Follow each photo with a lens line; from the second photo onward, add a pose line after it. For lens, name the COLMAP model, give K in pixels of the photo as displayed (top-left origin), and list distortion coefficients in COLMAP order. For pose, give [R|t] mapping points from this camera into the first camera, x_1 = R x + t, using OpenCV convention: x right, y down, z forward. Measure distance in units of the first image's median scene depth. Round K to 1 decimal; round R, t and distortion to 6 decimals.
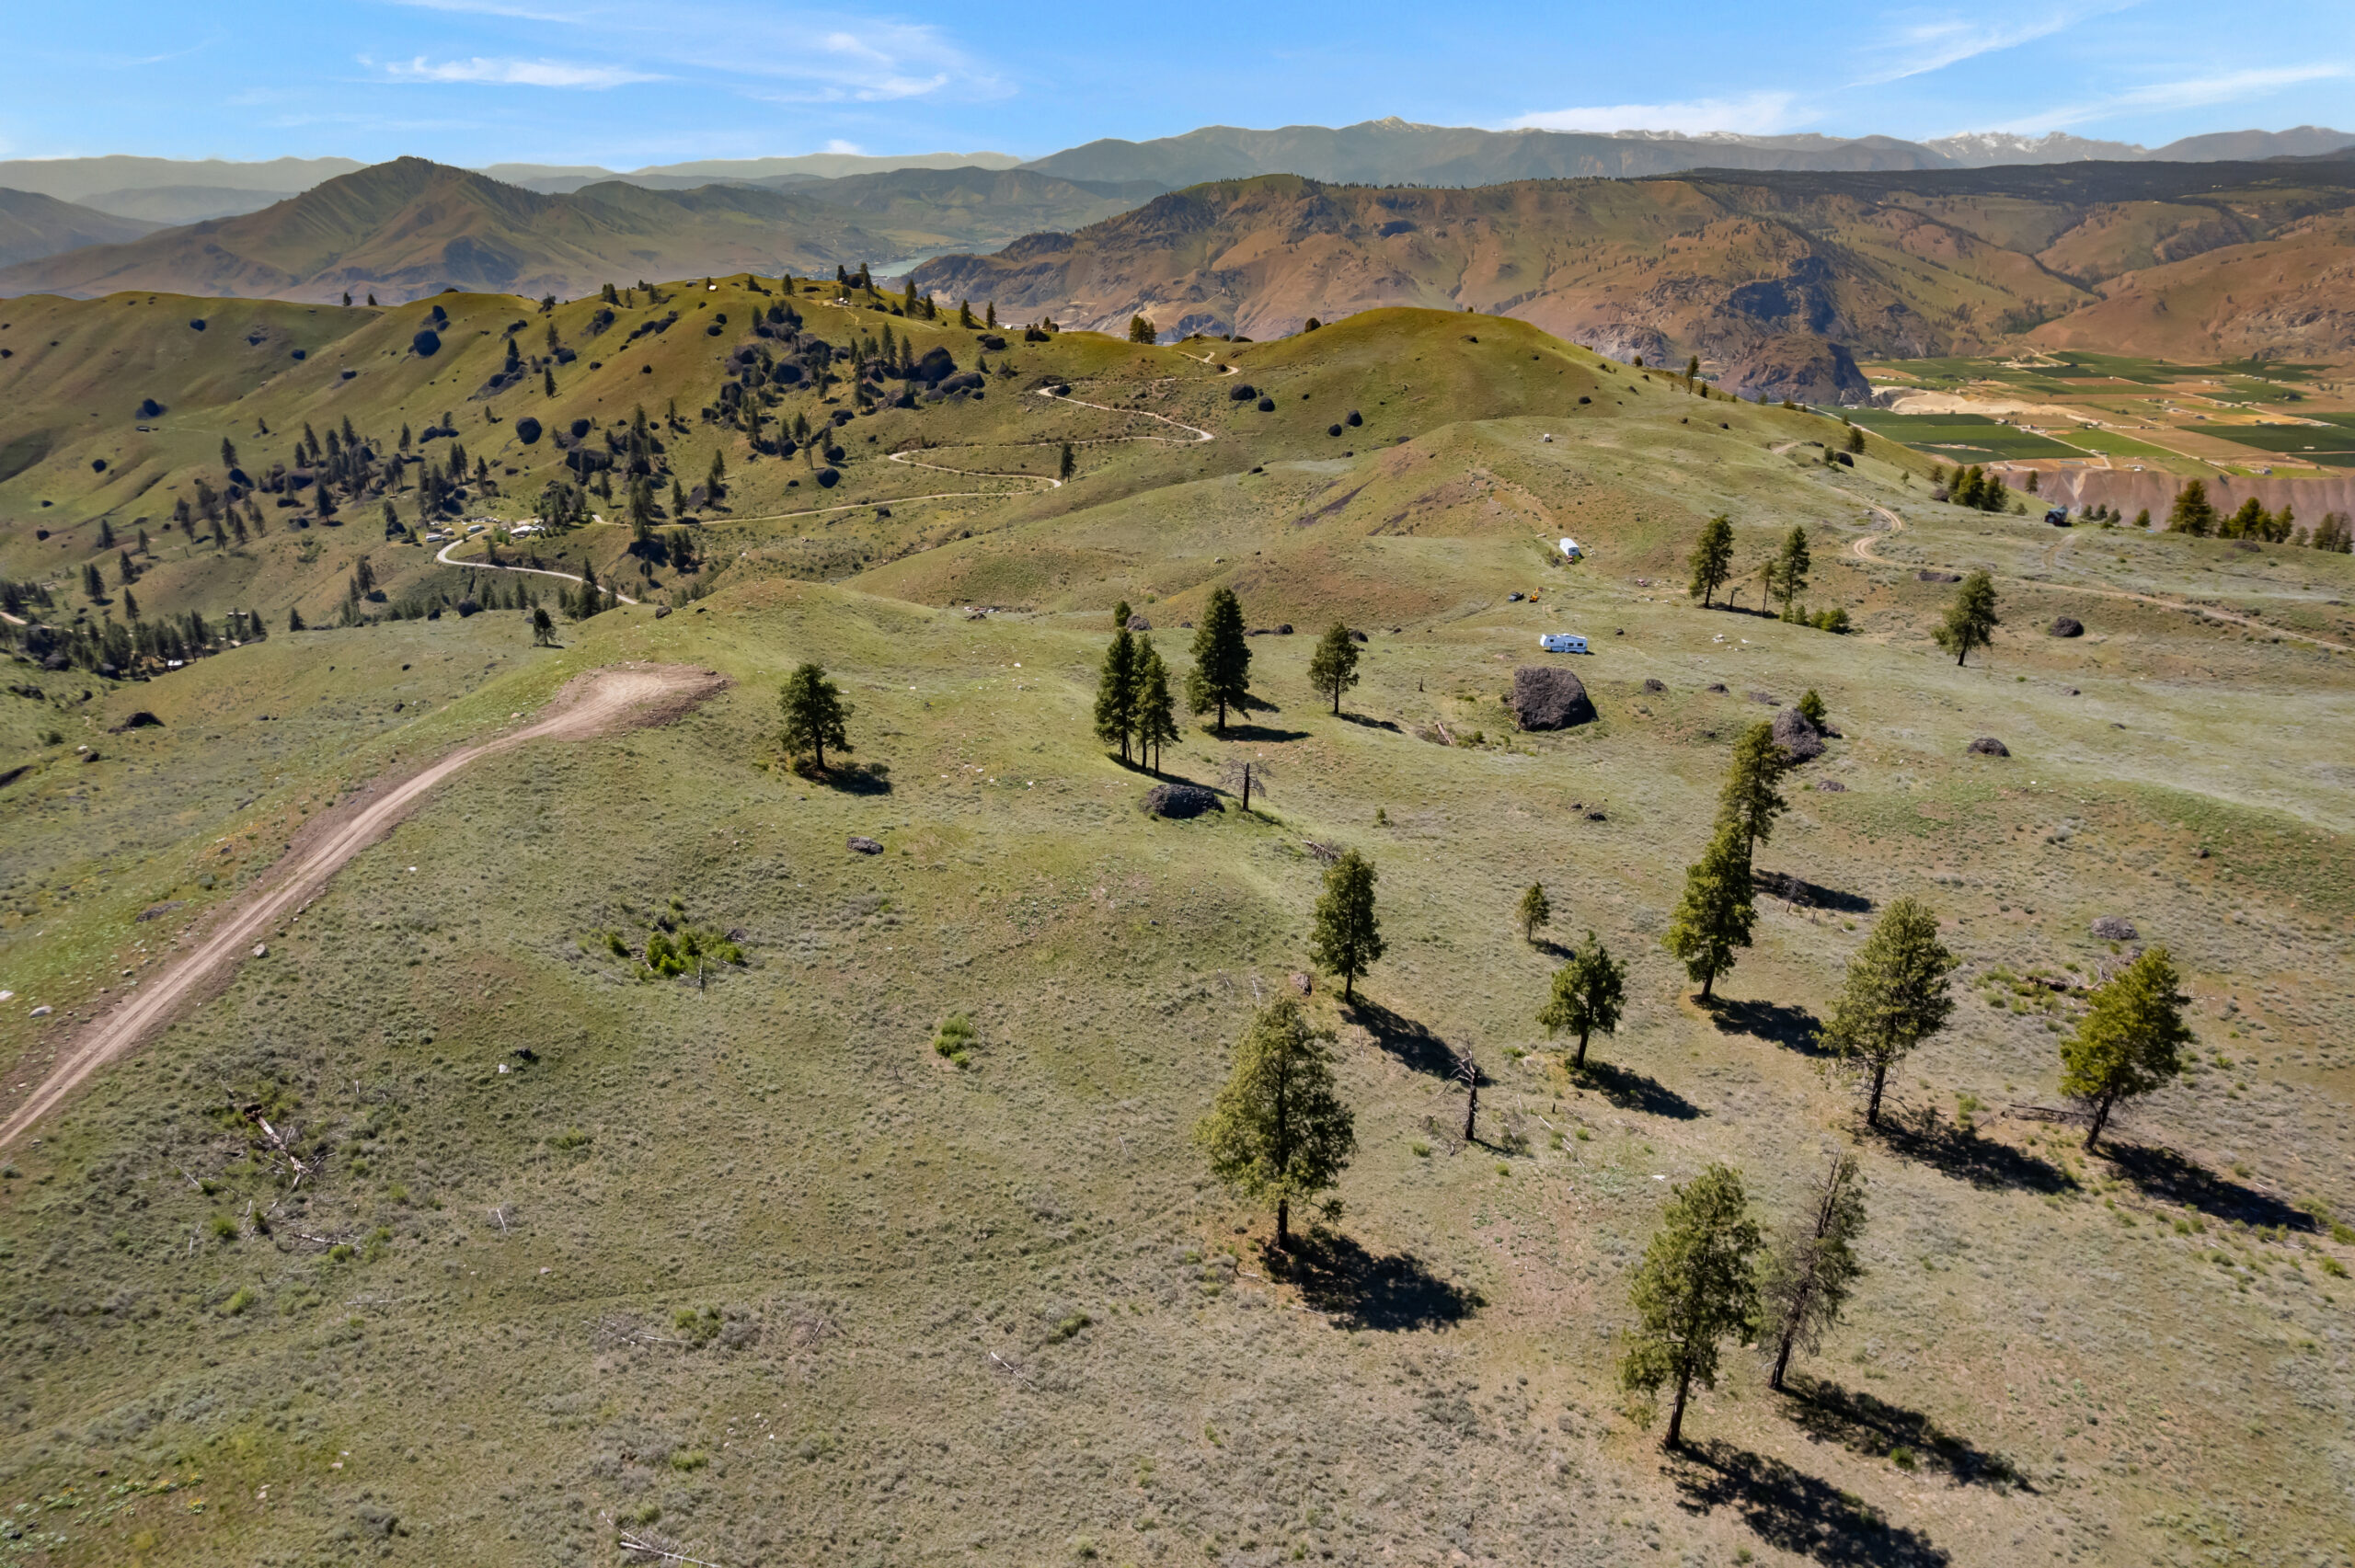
lens RADIAL K [[1498.0, 0, 1164.6], [0, 1498.0, 771.4], [0, 0, 1]] dist [-0.086919, 0.080254]
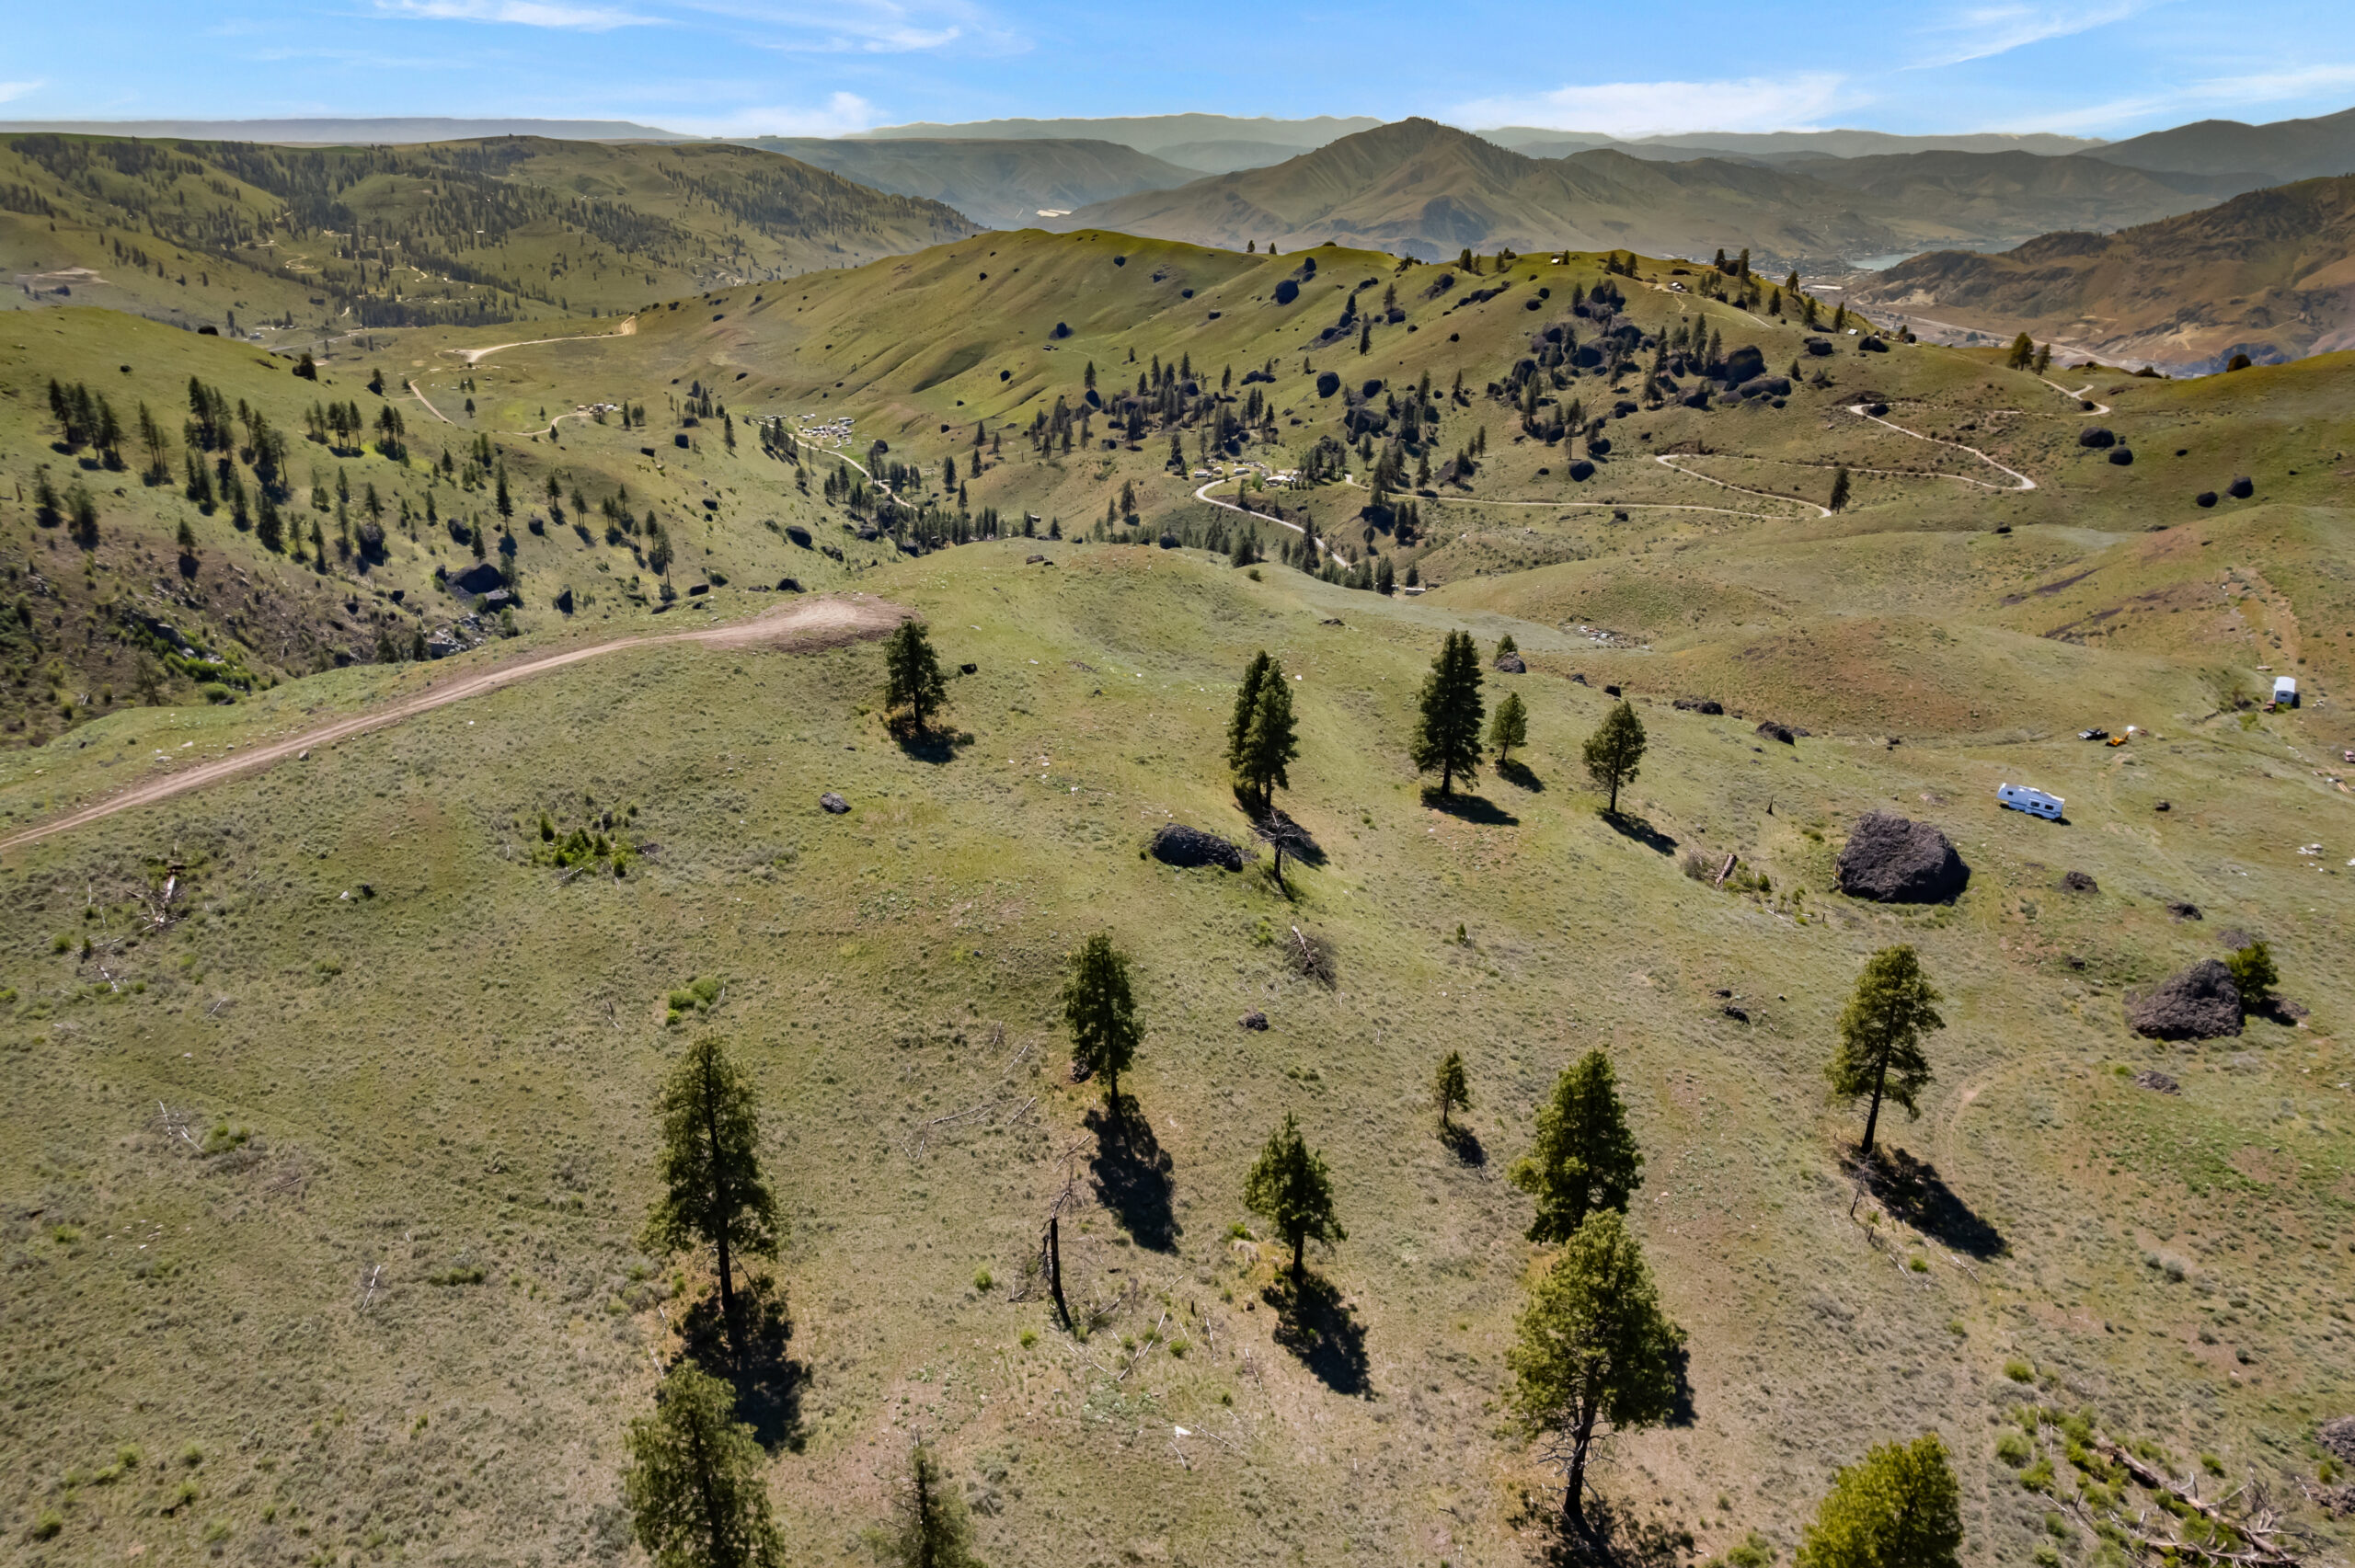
lens RADIAL K [[1565.8, 0, 1183.3], [0, 1565.8, 780.1], [0, 0, 1]] dist [-0.067288, 0.047316]
pose [[0.831991, 0.229206, -0.505228, 0.094049], [-0.226783, 0.971615, 0.067334, -0.015957], [0.506320, 0.058556, 0.860355, 0.039616]]
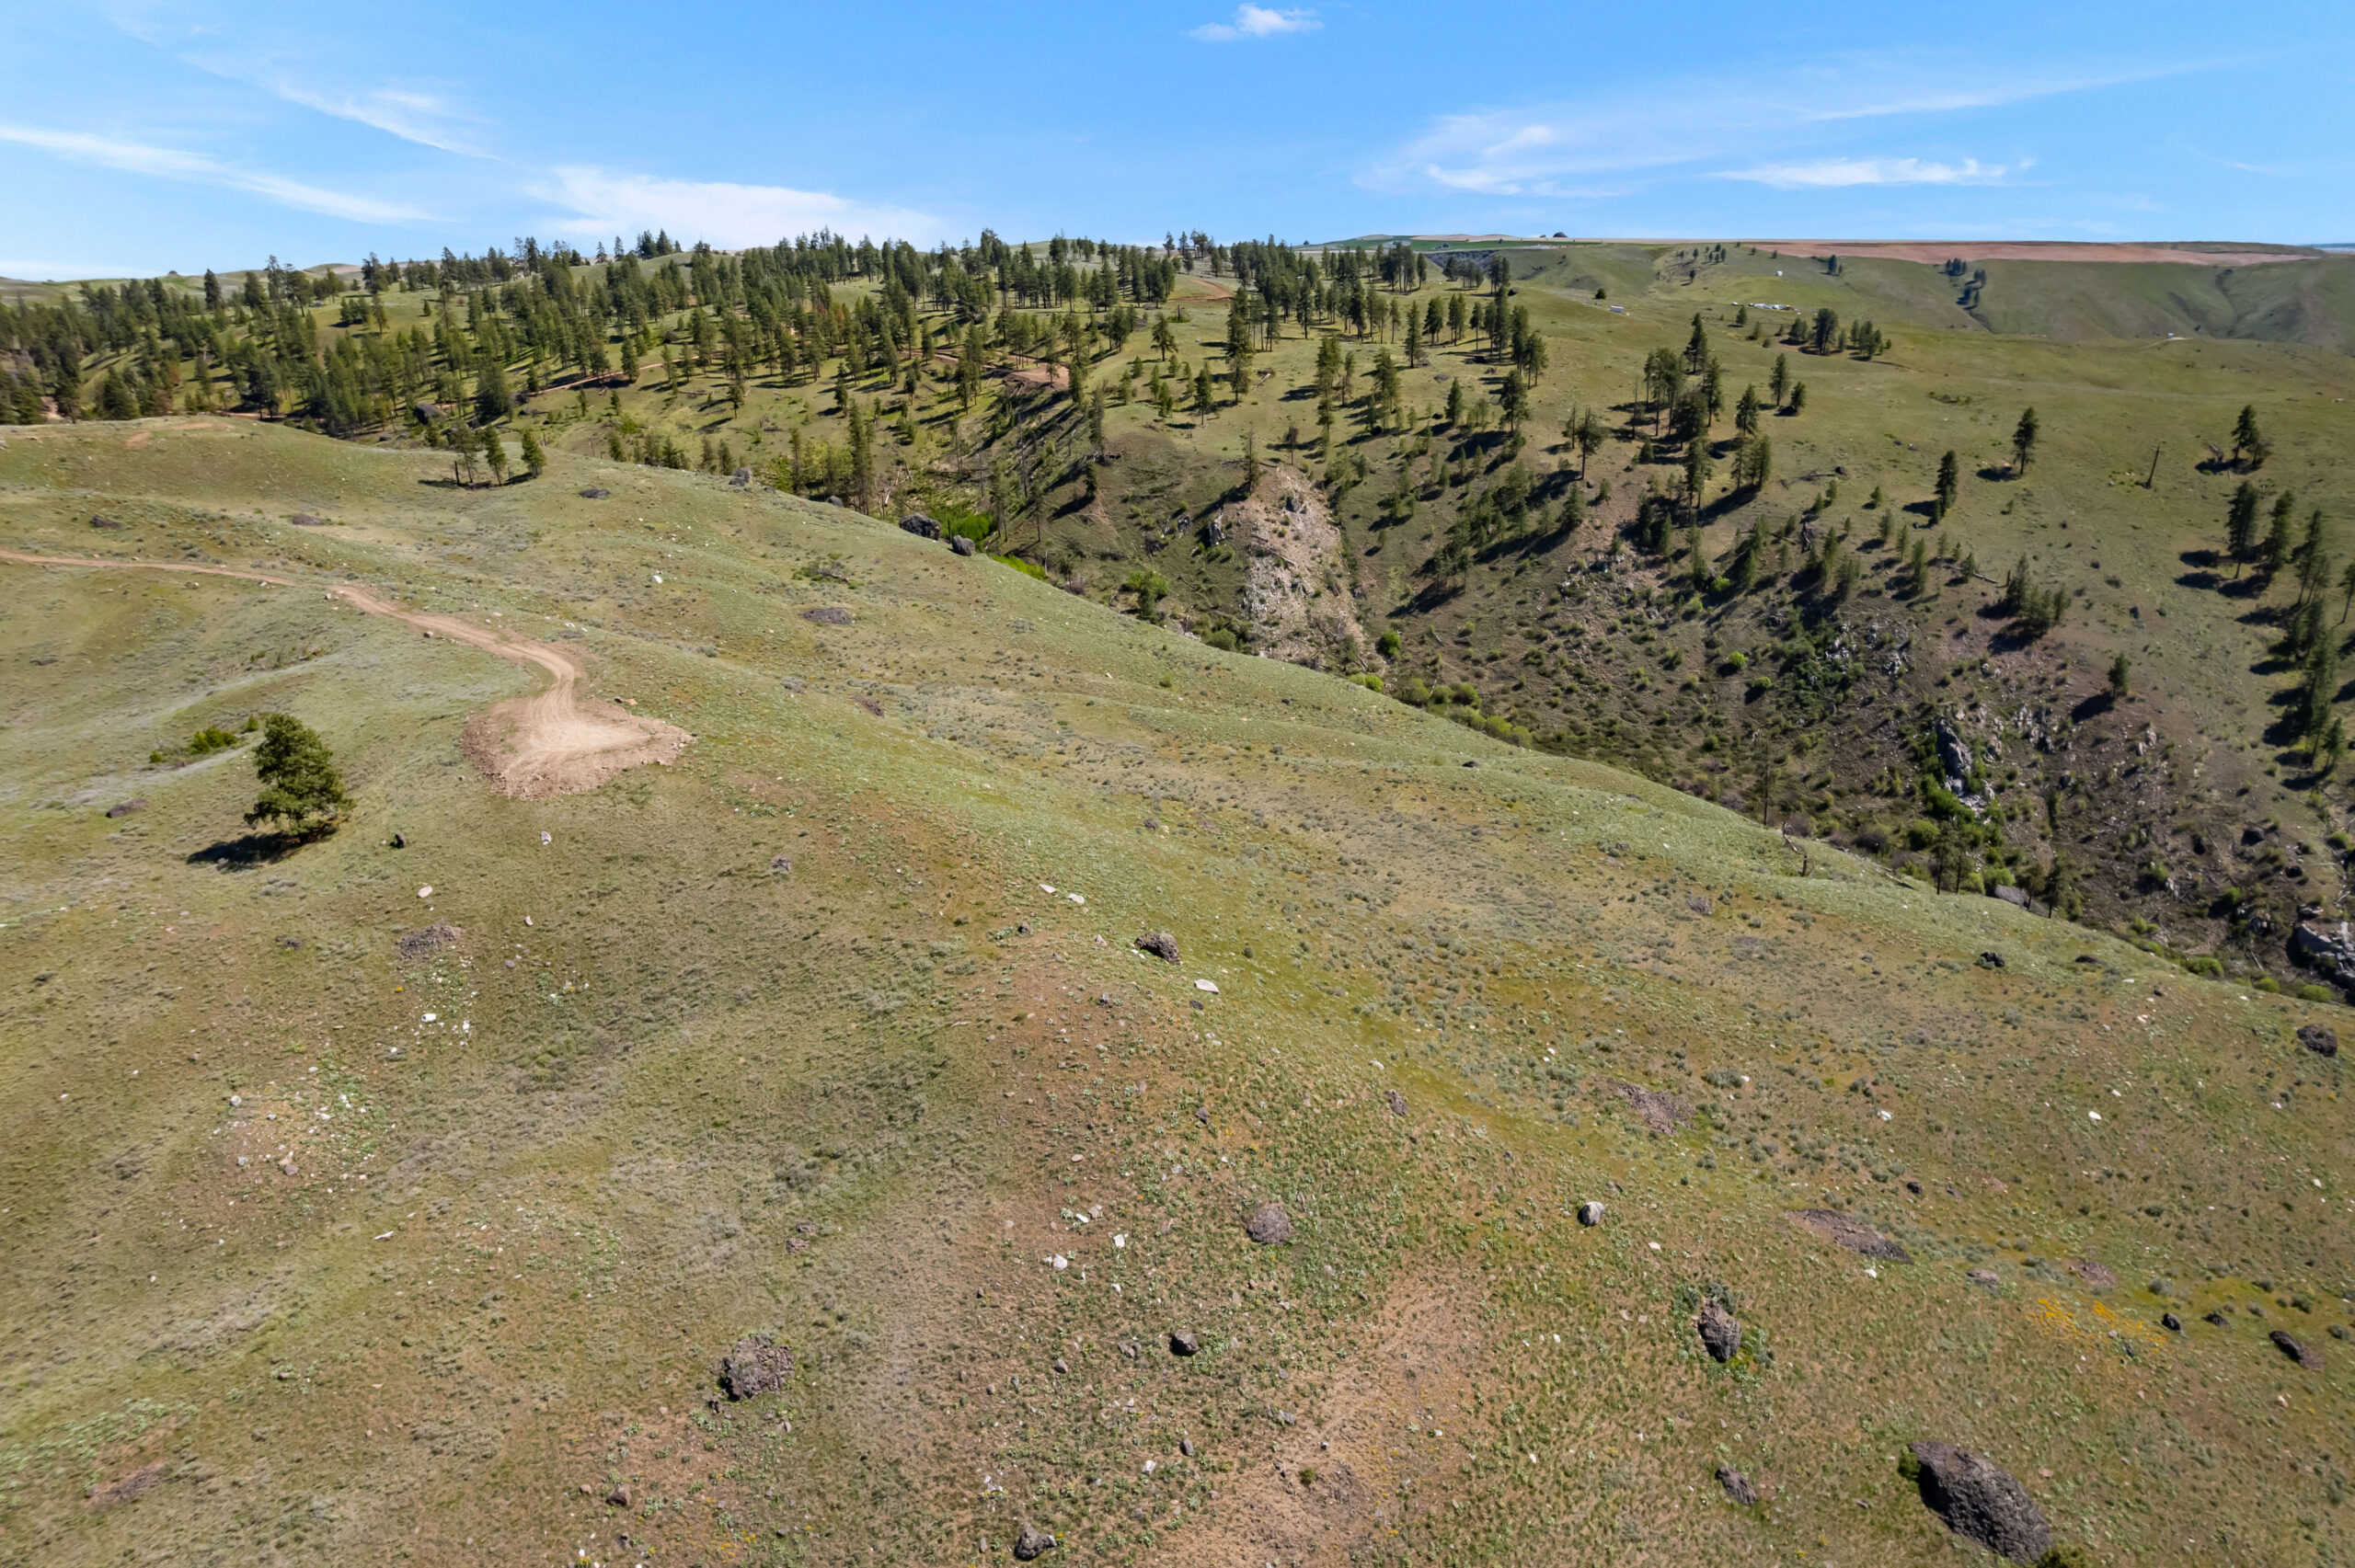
lens RADIAL K [[1565.8, 0, 1183.3], [0, 1565.8, 780.1], [0, 0, 1]] dist [-0.067288, 0.047316]
pose [[-0.679761, 0.255379, -0.687537, 0.003664], [-0.263155, 0.790080, 0.553646, -0.130507], [0.684598, 0.557276, -0.469861, 0.354511]]
